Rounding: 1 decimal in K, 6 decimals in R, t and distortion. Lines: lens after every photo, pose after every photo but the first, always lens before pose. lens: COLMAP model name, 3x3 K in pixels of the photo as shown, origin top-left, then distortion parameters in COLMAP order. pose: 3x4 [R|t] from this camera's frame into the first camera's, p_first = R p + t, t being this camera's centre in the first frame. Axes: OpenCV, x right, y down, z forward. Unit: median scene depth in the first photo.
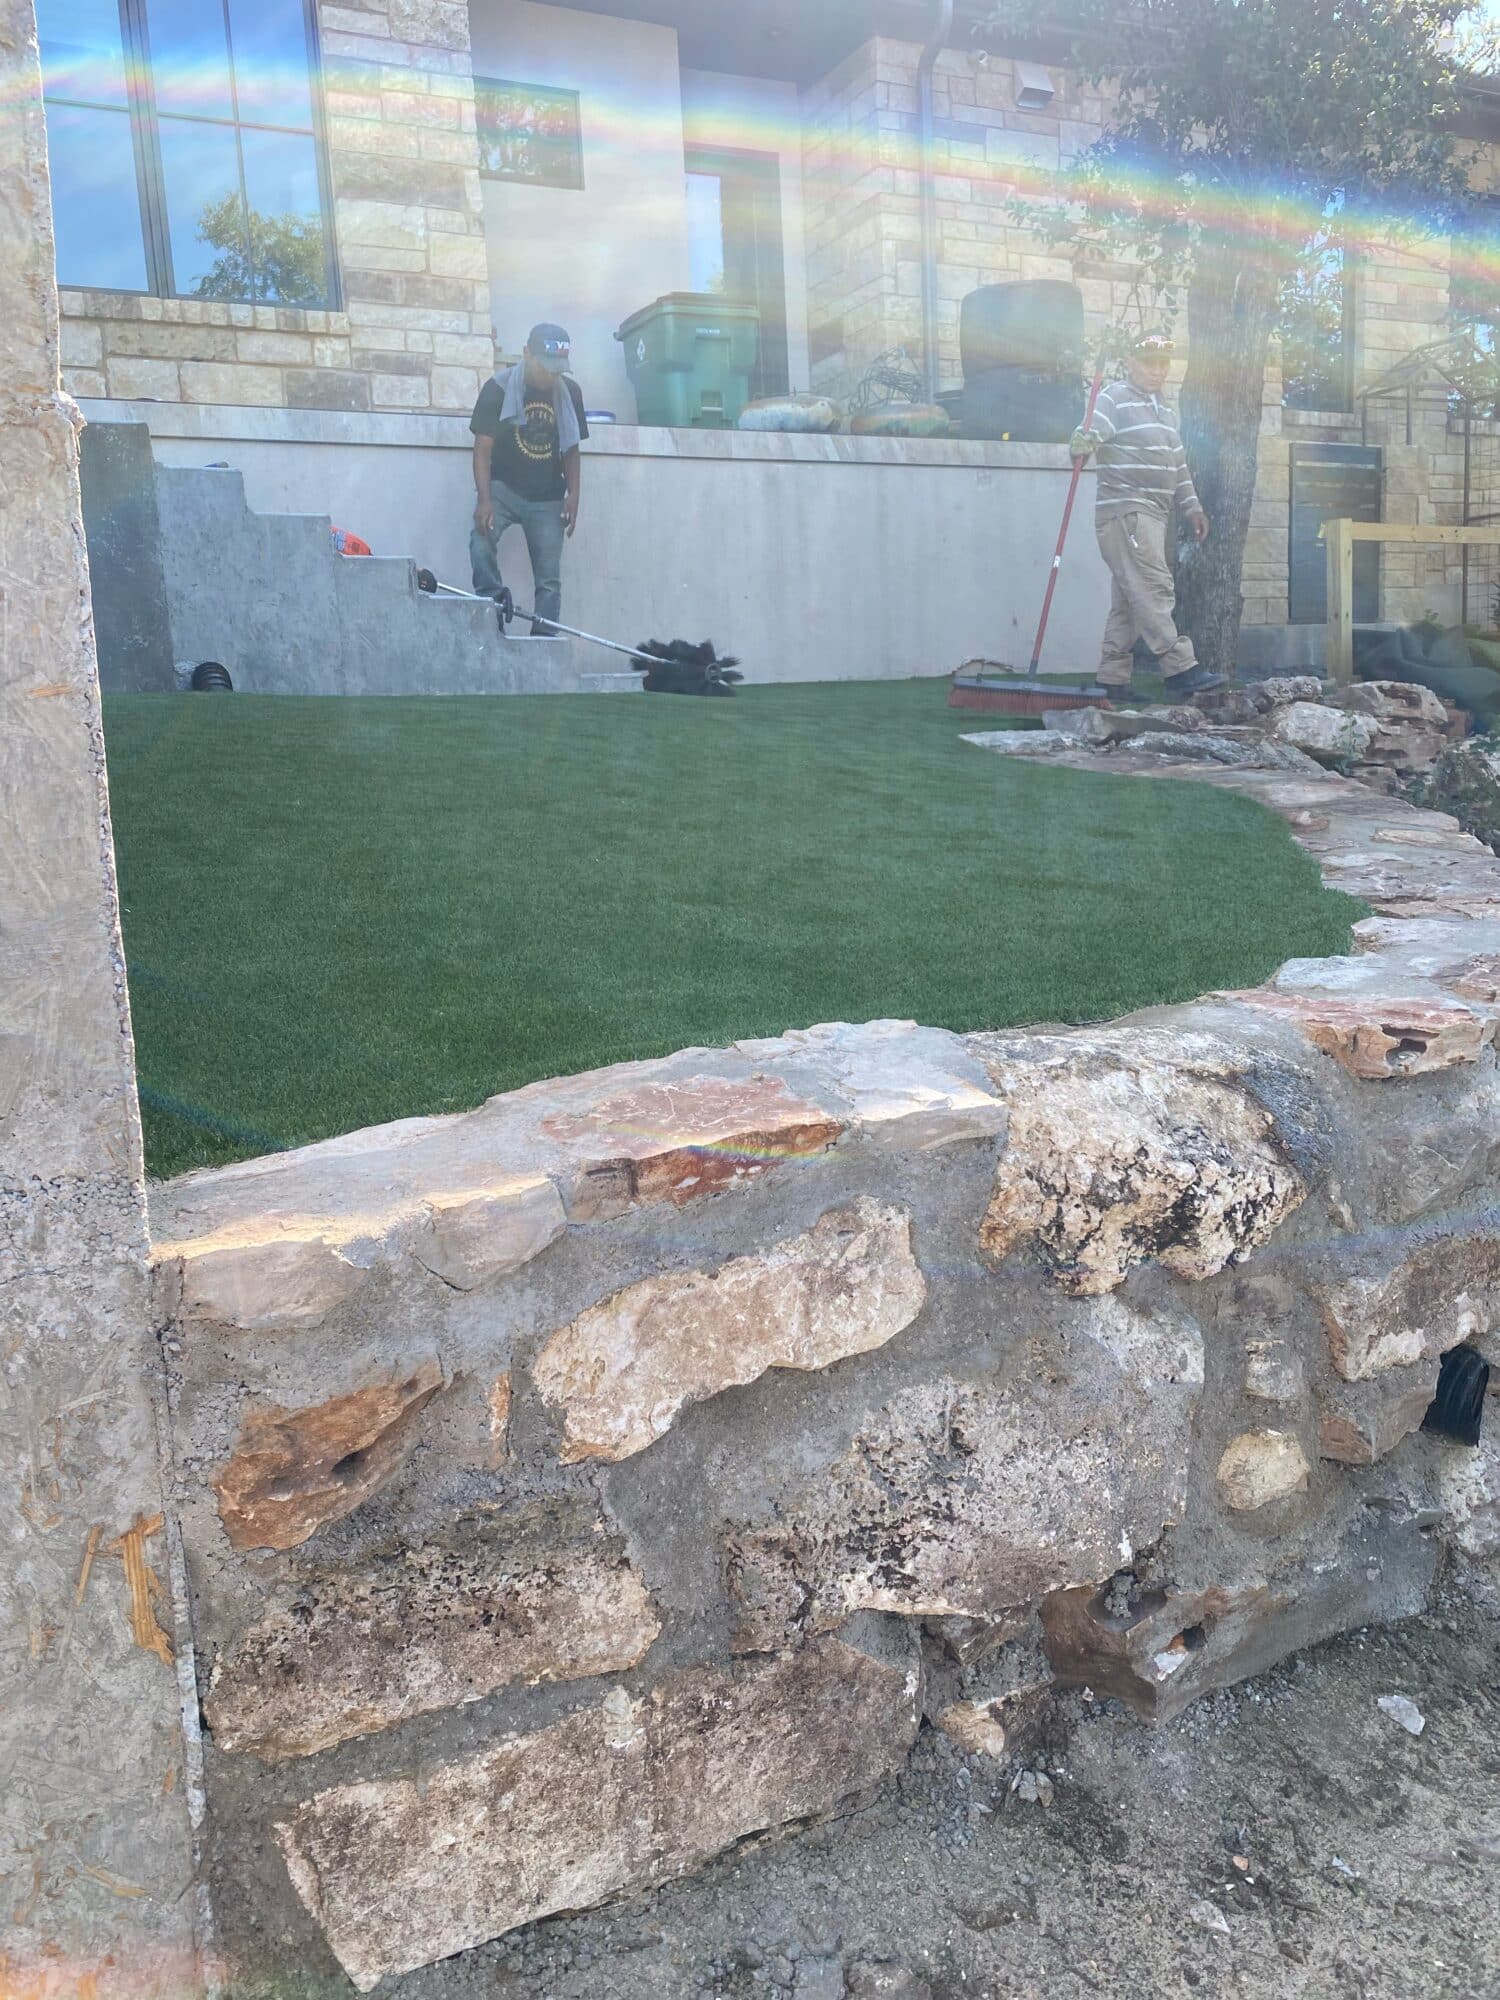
lens RADIAL K [[1533.3, 0, 750.0], [0, 1533.3, 1000.0], [0, 0, 1]] dist [0.036488, -0.033219]
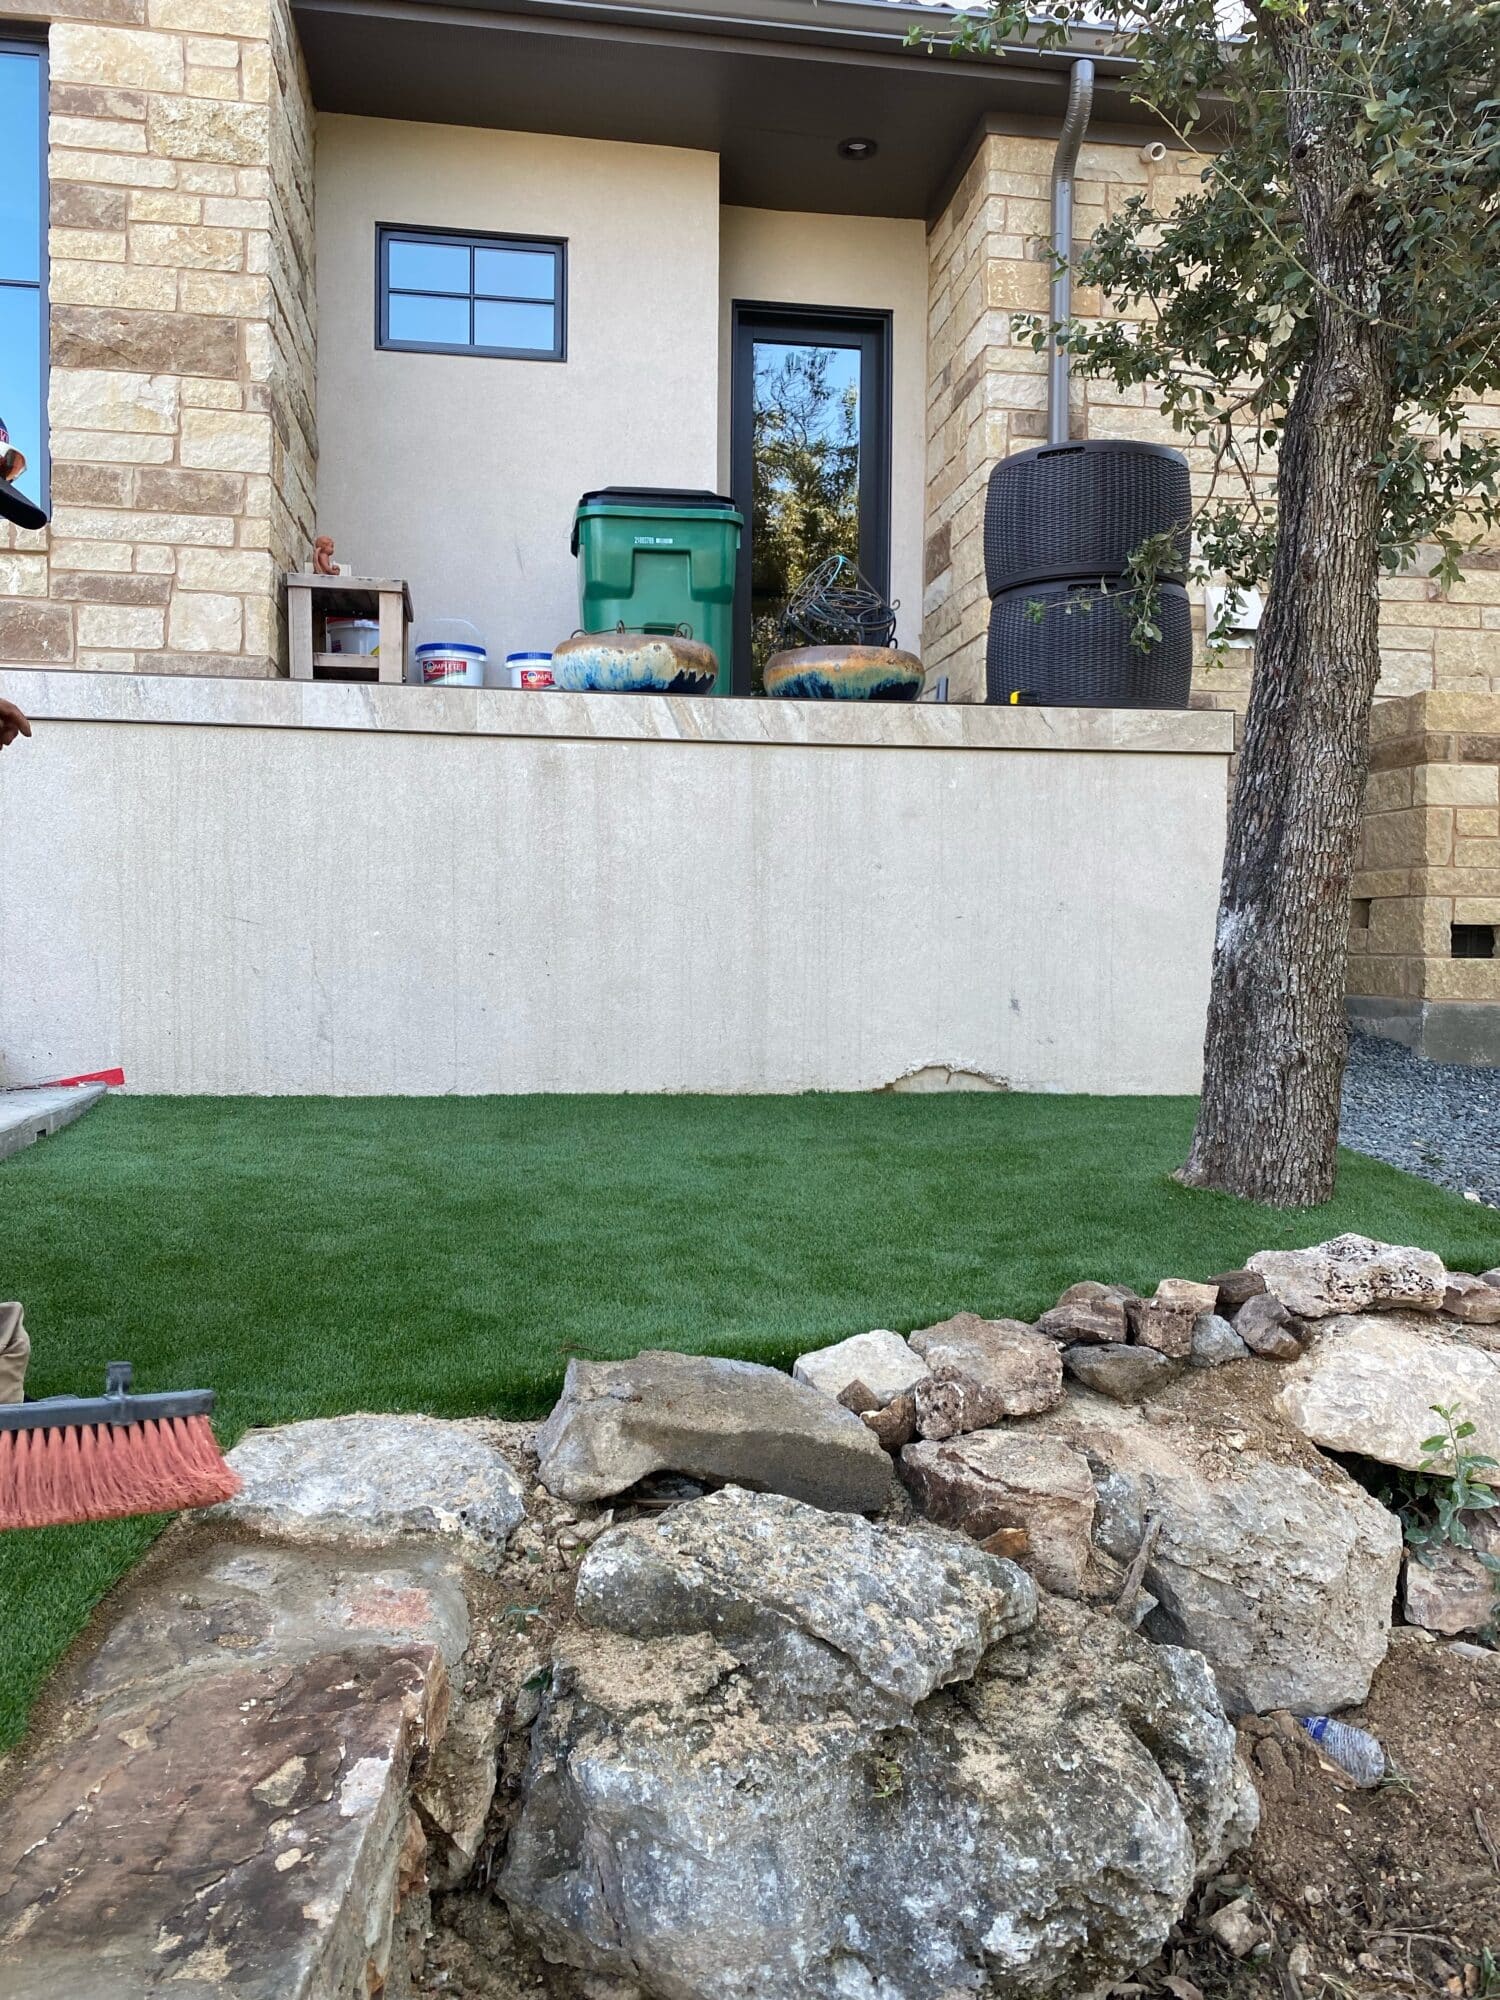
lens RADIAL K [[1532.7, 0, 750.0], [0, 1532.7, 1000.0], [0, 0, 1]] dist [0.079295, -0.094741]
pose [[0.951688, 0.067546, -0.299544, 0.265975], [-0.106618, 0.987503, -0.116062, -0.179718], [0.287961, 0.142392, 0.946997, 0.447579]]
